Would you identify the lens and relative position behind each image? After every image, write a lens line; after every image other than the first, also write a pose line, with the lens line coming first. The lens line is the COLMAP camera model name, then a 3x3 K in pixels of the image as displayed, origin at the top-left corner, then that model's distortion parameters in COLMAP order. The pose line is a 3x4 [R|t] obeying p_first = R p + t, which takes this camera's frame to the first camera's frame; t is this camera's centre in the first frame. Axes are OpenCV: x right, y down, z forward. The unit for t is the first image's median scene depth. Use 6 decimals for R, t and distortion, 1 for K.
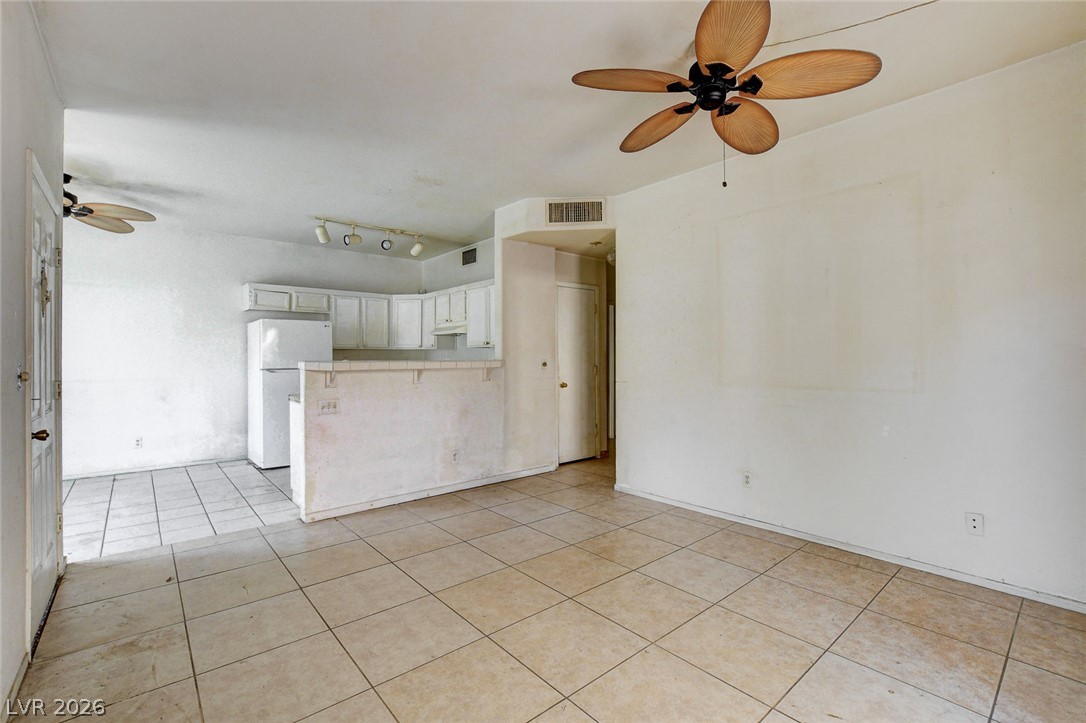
lens RADIAL K [[475.7, 0, 538.8], [0, 475.7, 357.1], [0, 0, 1]] dist [-0.019733, 0.000997]
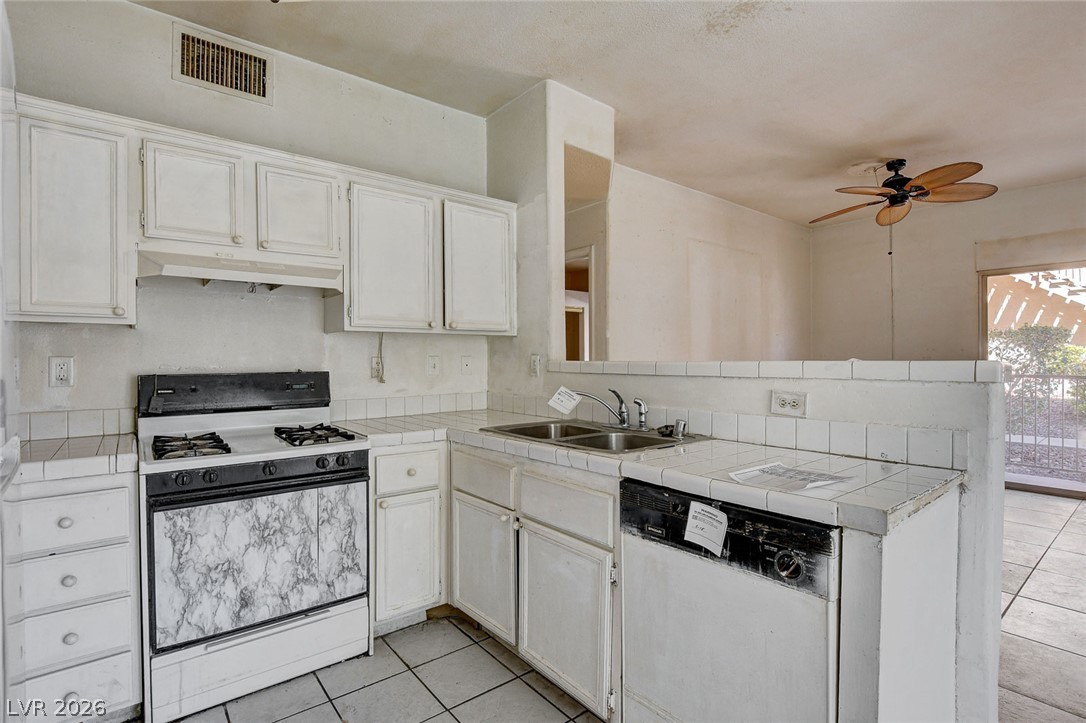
lens RADIAL K [[518.0, 0, 539.7], [0, 518.0, 361.6], [0, 0, 1]] dist [-0.017180, 0.001021]
pose [[0.037224, -0.002072, 0.999305, -0.758399], [0.002963, 0.999994, 0.001963, 0.006431], [-0.999303, 0.002888, 0.037230, 1.121728]]
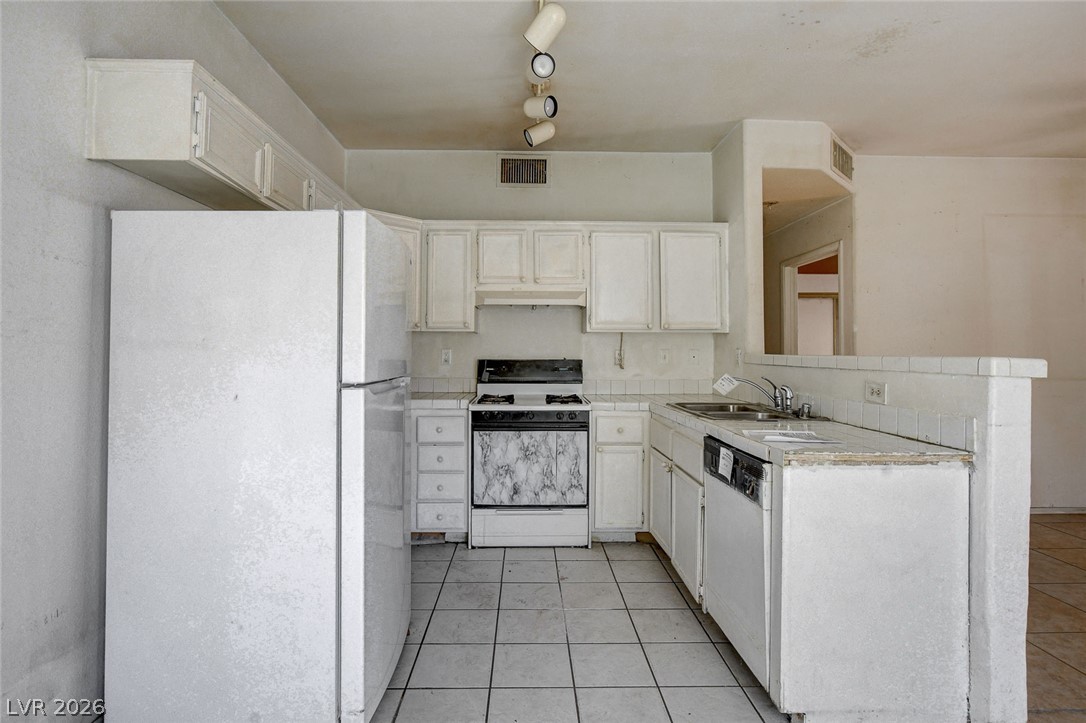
lens RADIAL K [[551.0, 0, 537.7], [0, 551.0, 336.4], [0, 0, 1]] dist [-0.011773, 0.000551]
pose [[0.636570, 0.026371, 0.770768, -0.940263], [-0.006896, 0.999570, -0.028504, 0.006140], [-0.771188, 0.012830, 0.636478, 0.848897]]
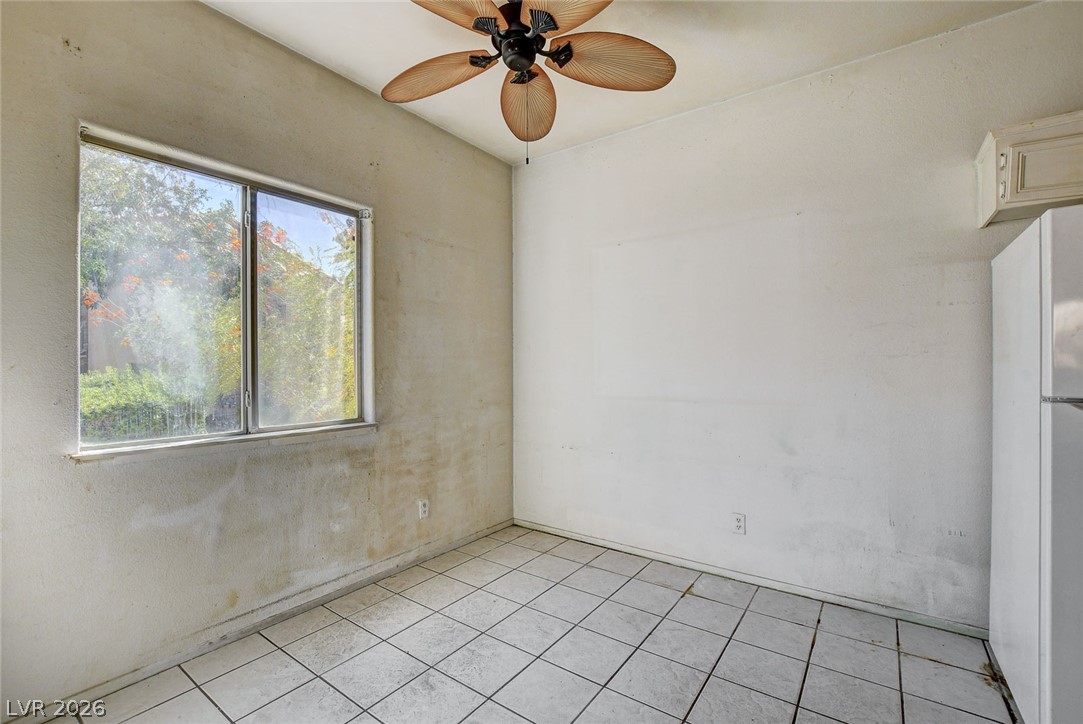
lens RADIAL K [[475.8, 0, 538.0], [0, 475.8, 367.6], [0, 0, 1]] dist [-0.020006, -0.000145]
pose [[0.227298, 0.009468, -0.973779, -0.478788], [0.002216, 0.999945, 0.010239, 0.005791], [0.973823, -0.004486, 0.227264, 0.796307]]
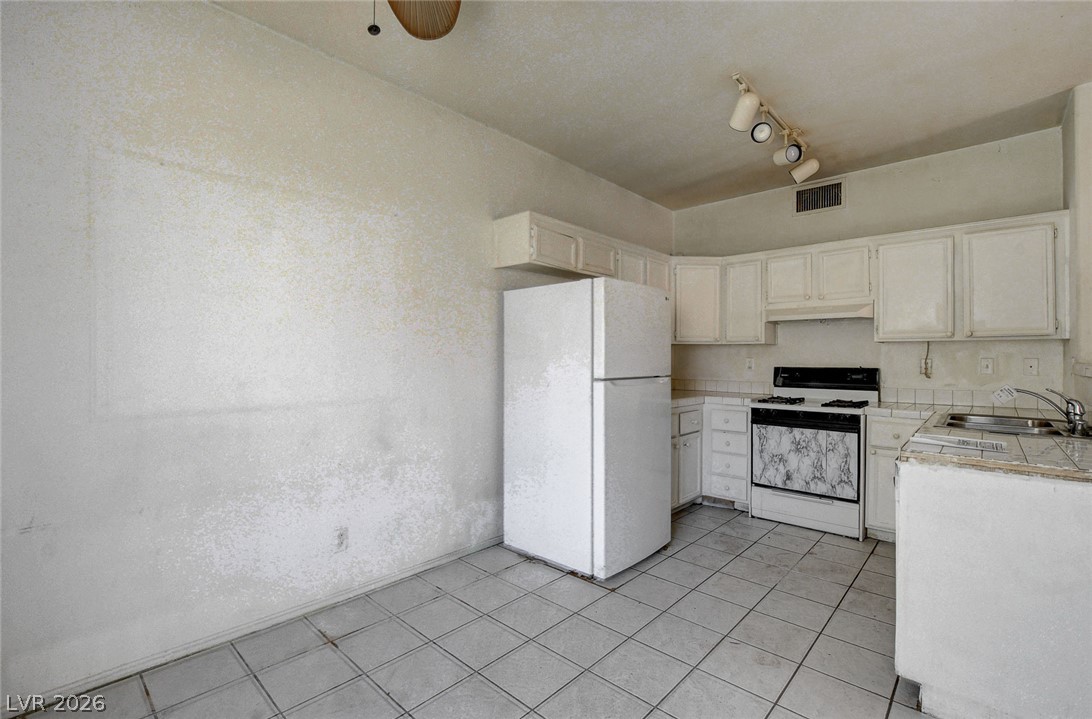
lens RADIAL K [[486.8, 0, 548.2], [0, 486.8, 357.8], [0, 0, 1]] dist [-0.016663, 0.000174]
pose [[0.993245, 0.006951, 0.115828, -0.849178], [-0.006971, 0.999976, -0.000229, 0.004531], [-0.115827, -0.000580, 0.993269, 0.602473]]
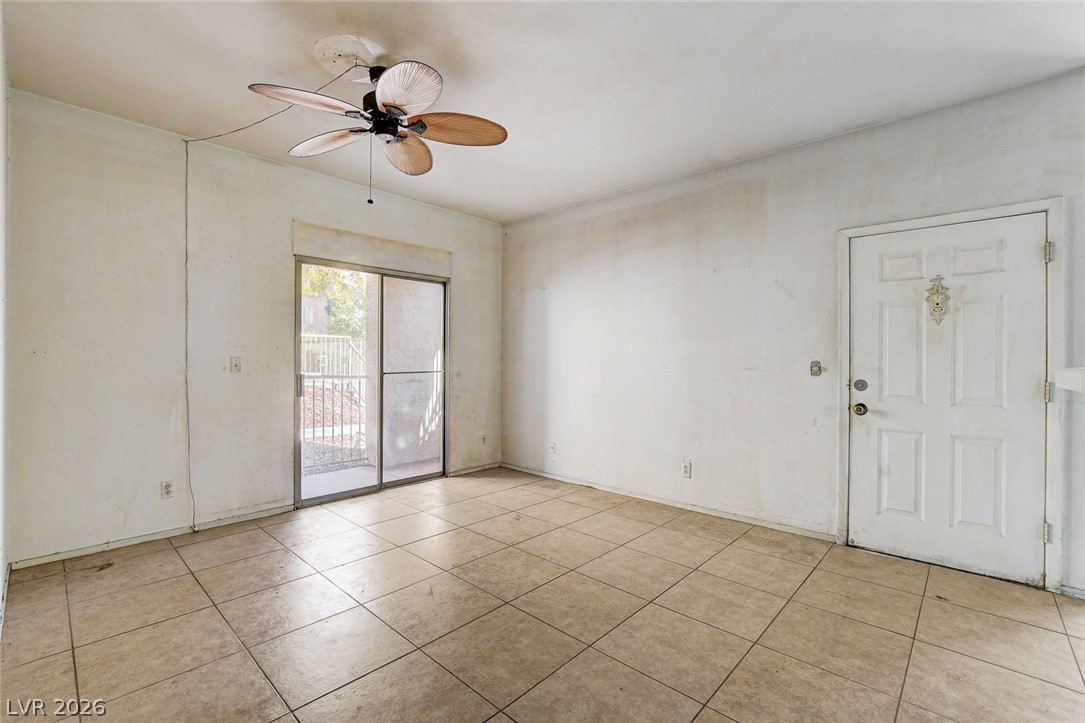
lens RADIAL K [[478.5, 0, 537.1], [0, 478.5, 358.0], [0, 0, 1]] dist [-0.018998, 0.000560]
pose [[-0.993741, -0.002043, -0.111694, 0.065237], [-0.001739, 0.999994, -0.002825, 0.003827], [0.111699, -0.002613, -0.993739, 1.116870]]
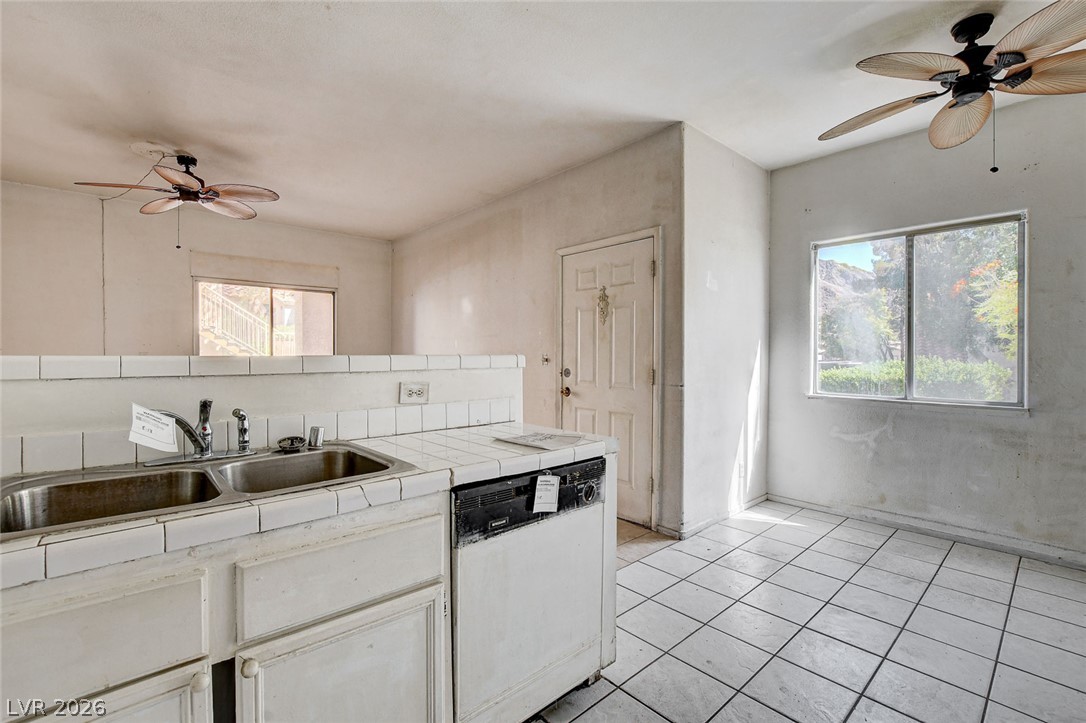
lens RADIAL K [[475.7, 0, 538.8], [0, 475.7, 357.1], [0, 0, 1]] dist [-0.019733, 0.000997]
pose [[-0.999960, 0.001436, -0.008800, -0.440045], [0.001381, 0.999980, 0.006204, 0.006598], [0.008809, 0.006192, -0.999942, 1.372236]]
